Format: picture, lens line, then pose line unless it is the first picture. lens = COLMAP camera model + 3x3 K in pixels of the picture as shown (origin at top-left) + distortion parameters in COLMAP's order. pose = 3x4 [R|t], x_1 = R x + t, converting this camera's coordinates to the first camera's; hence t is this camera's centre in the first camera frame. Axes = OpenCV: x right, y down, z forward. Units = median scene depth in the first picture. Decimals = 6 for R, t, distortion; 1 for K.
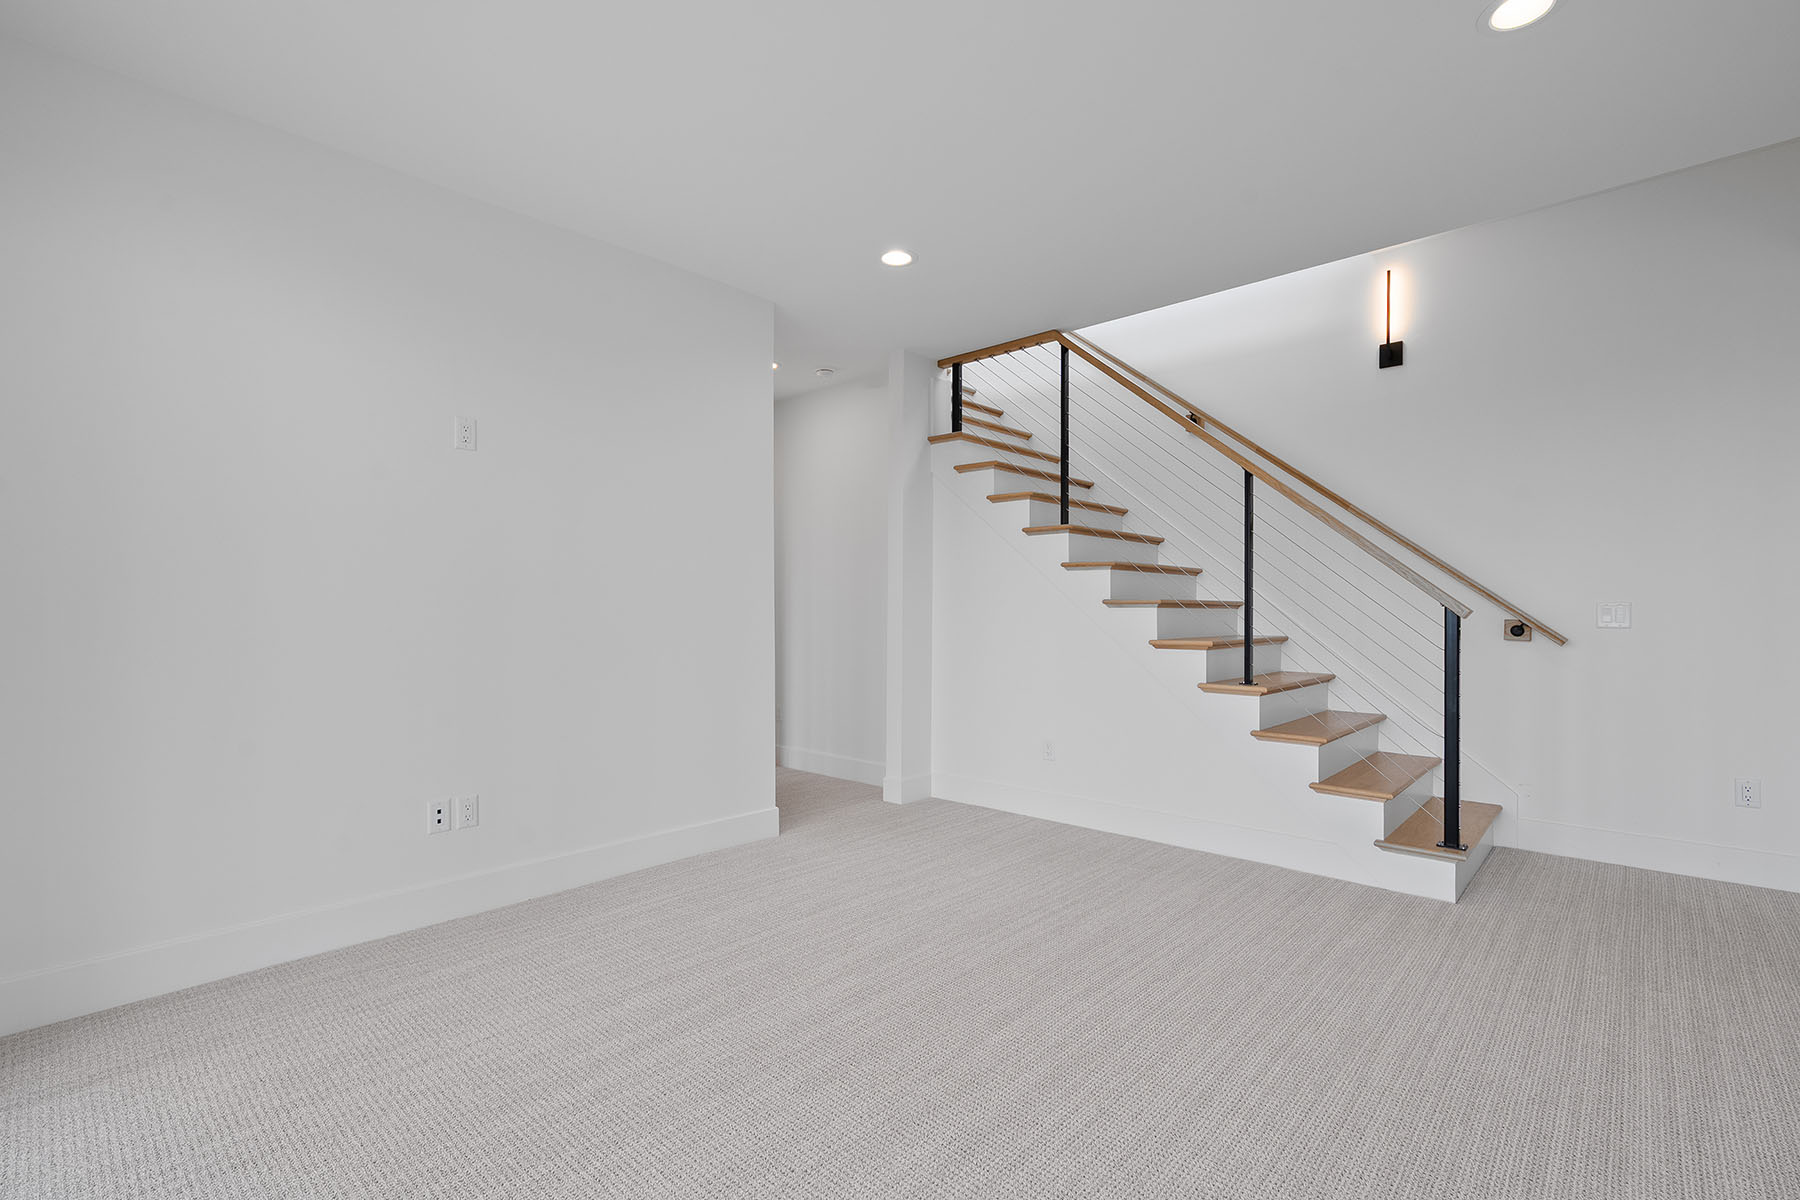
lens RADIAL K [[812.1, 0, 897.9], [0, 812.1, 603.8], [0, 0, 1]] dist [-0.010312, 0.002445]
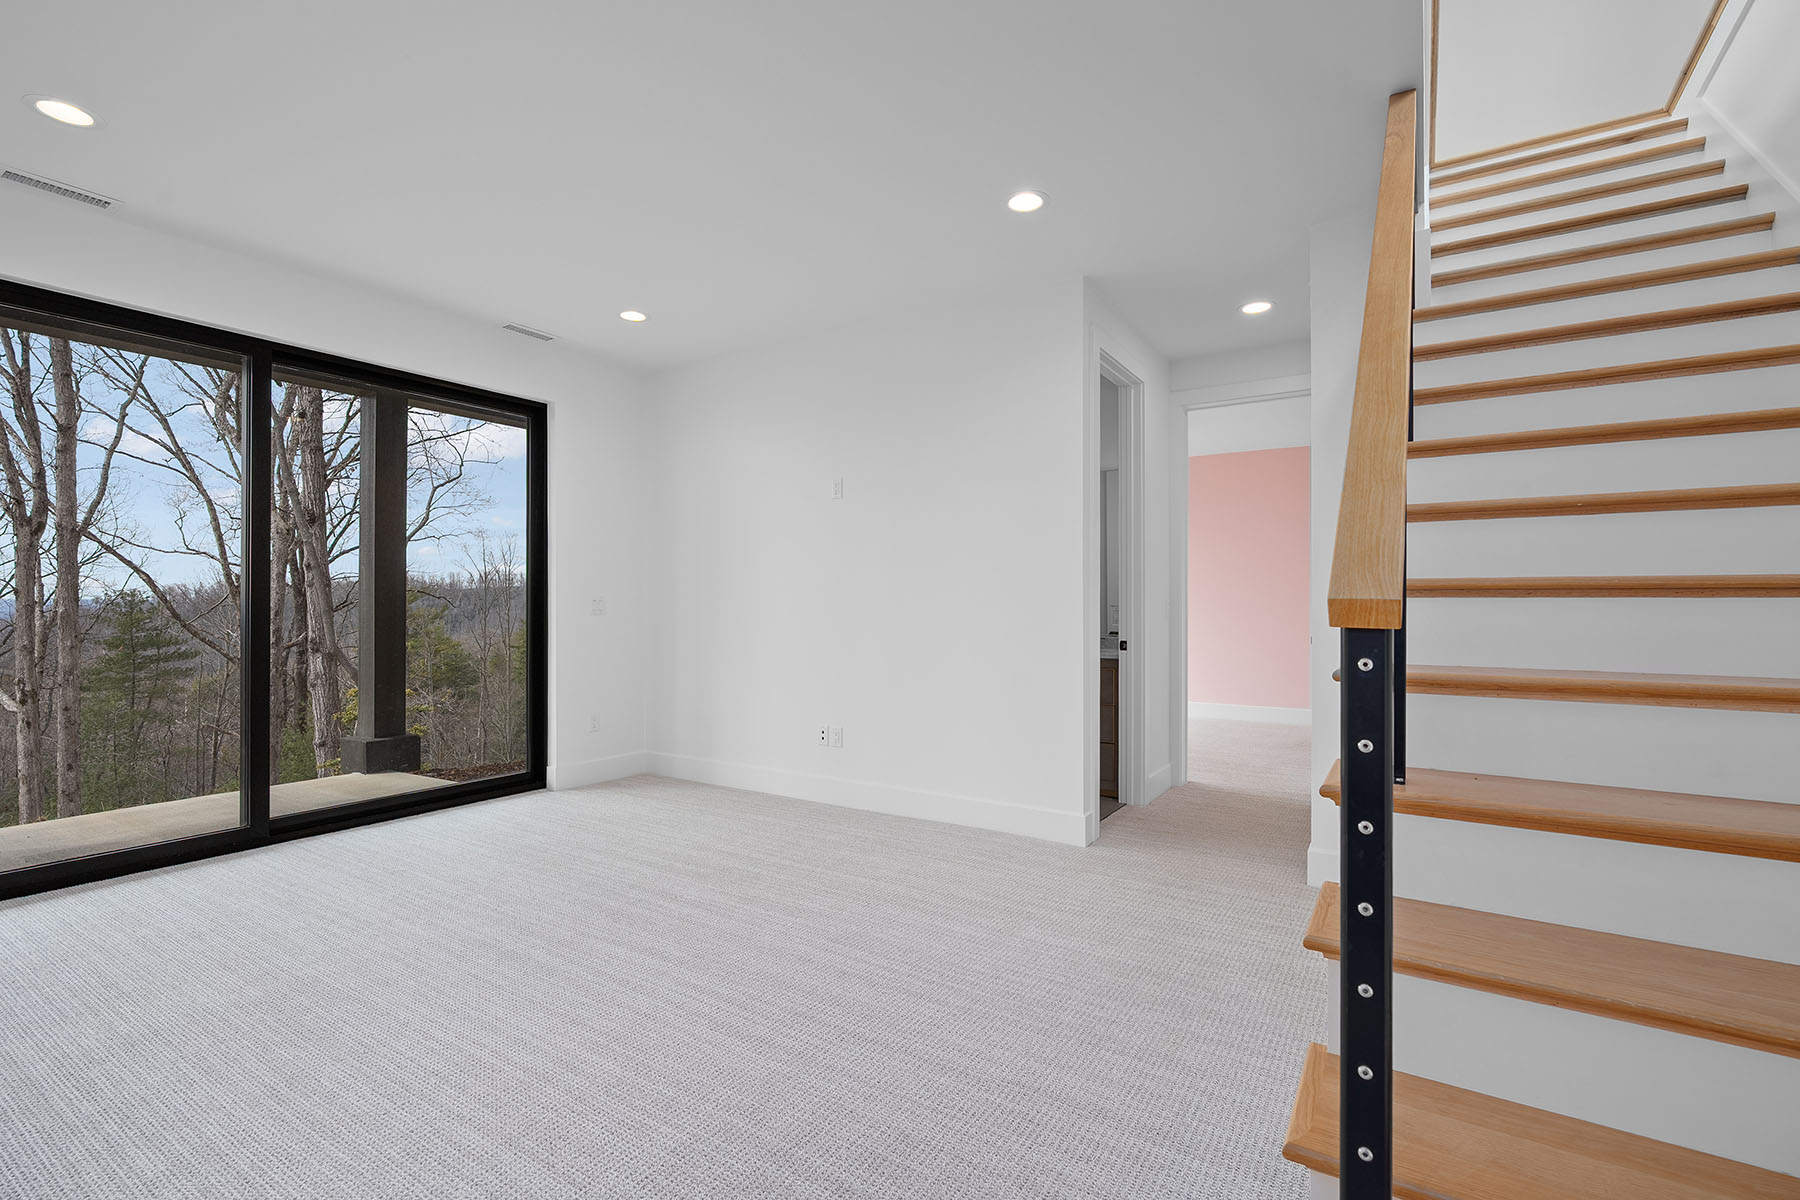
lens RADIAL K [[812.1, 0, 895.5], [0, 812.1, 599.0], [0, 0, 1]] dist [-0.010312, 0.002445]
pose [[0.174856, -0.006794, -0.984571, 0.986044], [0.004213, 0.999972, -0.006152, 0.008124], [0.984585, -0.003072, 0.174880, 0.838049]]
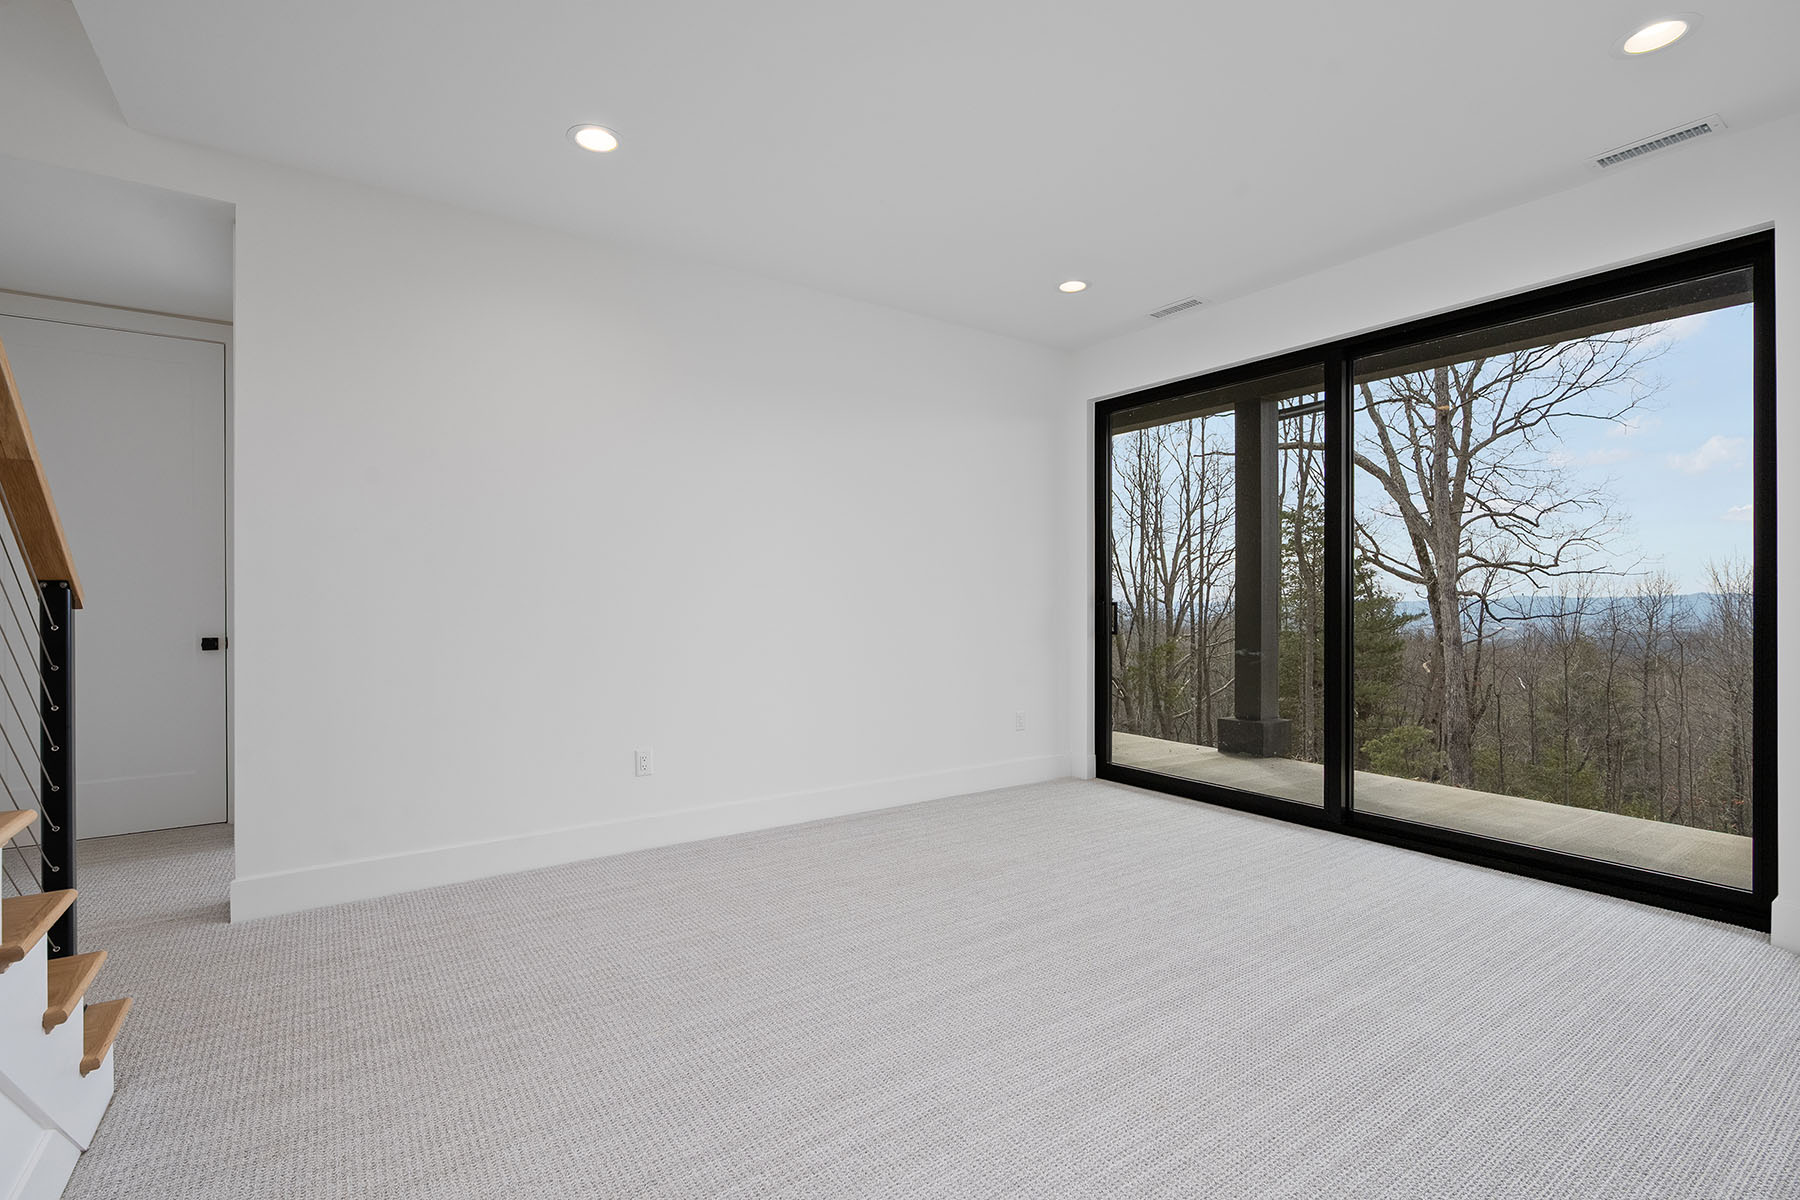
lens RADIAL K [[812.1, 0, 904.6], [0, 812.1, 605.7], [0, 0, 1]] dist [-0.010312, 0.002445]
pose [[-0.978605, -0.006712, 0.205641, 0.012769], [-0.005818, 0.999971, 0.004953, 0.014301], [-0.205668, 0.003650, -0.978615, 1.486952]]
